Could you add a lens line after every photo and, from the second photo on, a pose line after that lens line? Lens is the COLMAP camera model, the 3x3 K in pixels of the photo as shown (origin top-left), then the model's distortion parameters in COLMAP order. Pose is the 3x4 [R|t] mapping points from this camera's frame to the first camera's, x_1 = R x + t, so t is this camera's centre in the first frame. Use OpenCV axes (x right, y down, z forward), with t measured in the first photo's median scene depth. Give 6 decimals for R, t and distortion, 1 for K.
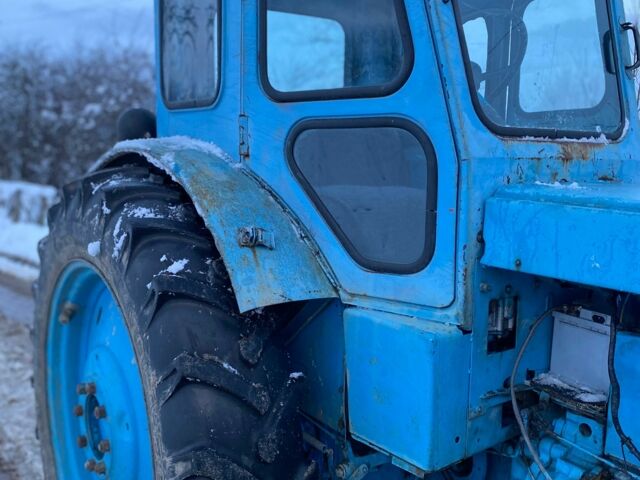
lens RADIAL K [[639.4, 0, 321.7], [0, 639.4, 235.5], [0, 0, 1]] dist [0.040746, 0.000000]
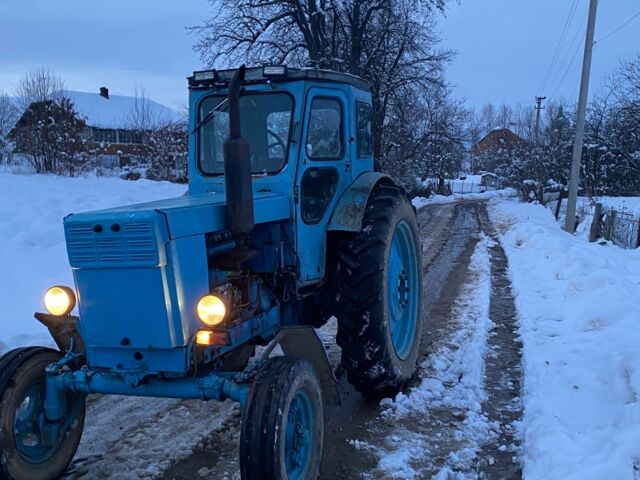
lens RADIAL K [[752.7, 0, 316.9], [0, 752.7, 246.0], [0, 0, 1]] dist [0.057717, 0.000000]
pose [[0.589088, 0.052700, -0.806349, 3.134629], [-0.065574, 0.997698, 0.017301, 0.064718], [0.805404, 0.042683, 0.591187, -0.566904]]
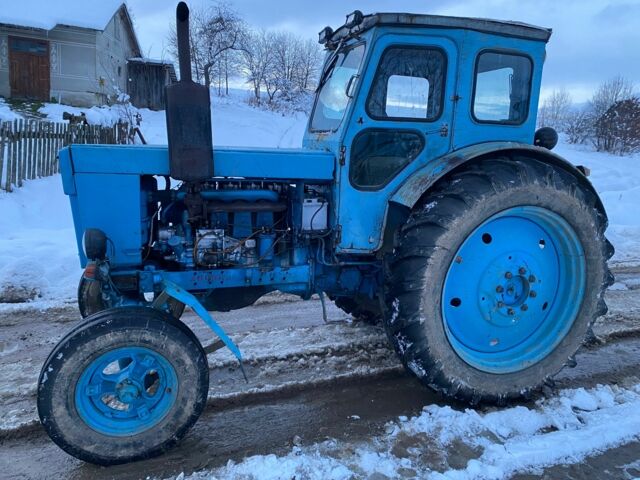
lens RADIAL K [[479.4, 0, 319.3], [0, 479.4, 241.8], [0, 0, 1]] dist [0.002122, -0.011995]
pose [[-0.272314, 0.170279, -0.947022, 2.399826], [-0.163766, 0.961655, 0.220000, -0.159747], [0.948170, 0.214999, -0.233986, 1.614293]]
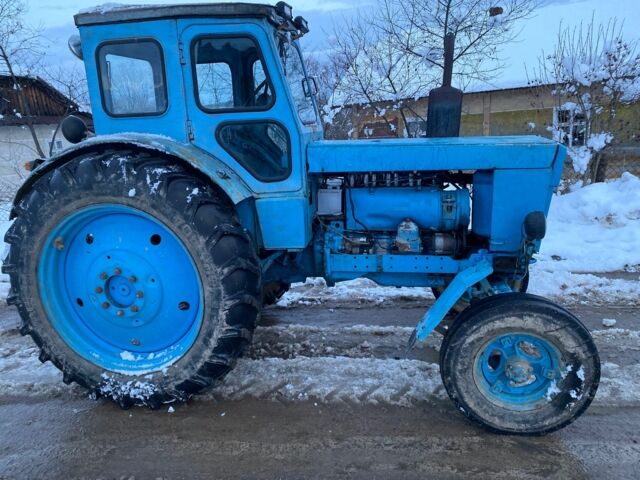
lens RADIAL K [[479.4, 0, 318.6], [0, 479.4, 240.3], [0, 0, 1]] dist [0.002122, -0.011995]
pose [[0.723798, -0.206047, 0.658529, -1.049311], [0.136110, 0.978257, 0.156487, 0.012287], [-0.676454, -0.023633, 0.736105, -0.522264]]
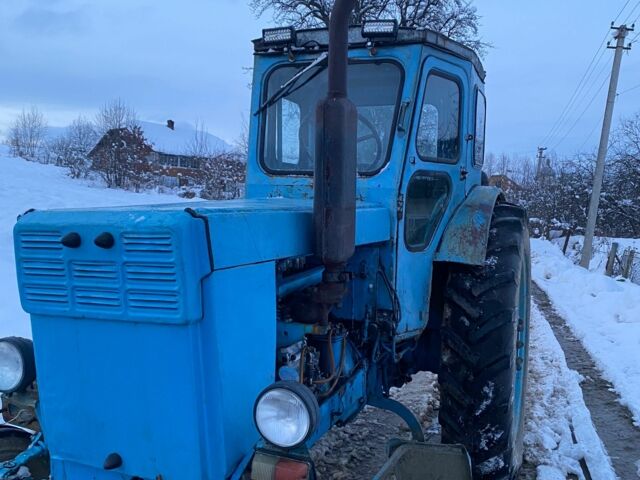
lens RADIAL K [[639.4, 0, 318.9], [0, 639.4, 236.5], [0, 0, 1]] dist [0.040746, 0.000000]
pose [[0.557575, 0.052852, -0.828443, 1.949280], [-0.125182, 0.991912, -0.020971, 0.062662], [0.820634, 0.115399, 0.559681, -0.004863]]
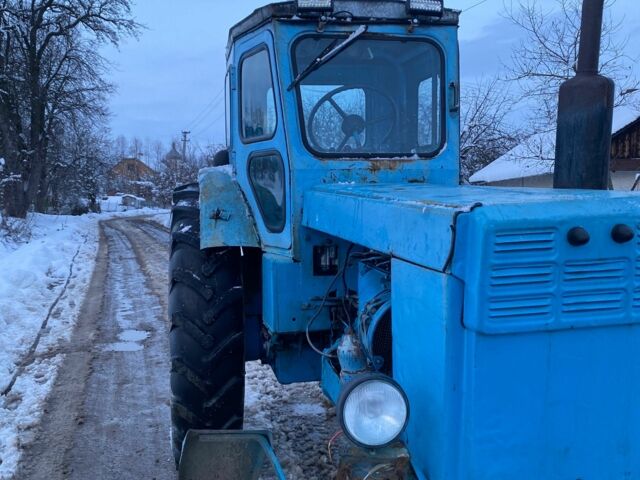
lens RADIAL K [[639.4, 0, 316.8], [0, 639.4, 237.2], [0, 0, 1]] dist [0.040746, 0.000000]
pose [[0.904754, 0.013705, -0.425713, 0.991581], [-0.032802, 0.998756, -0.037560, 0.135621], [0.424668, 0.047947, 0.904078, -0.627704]]
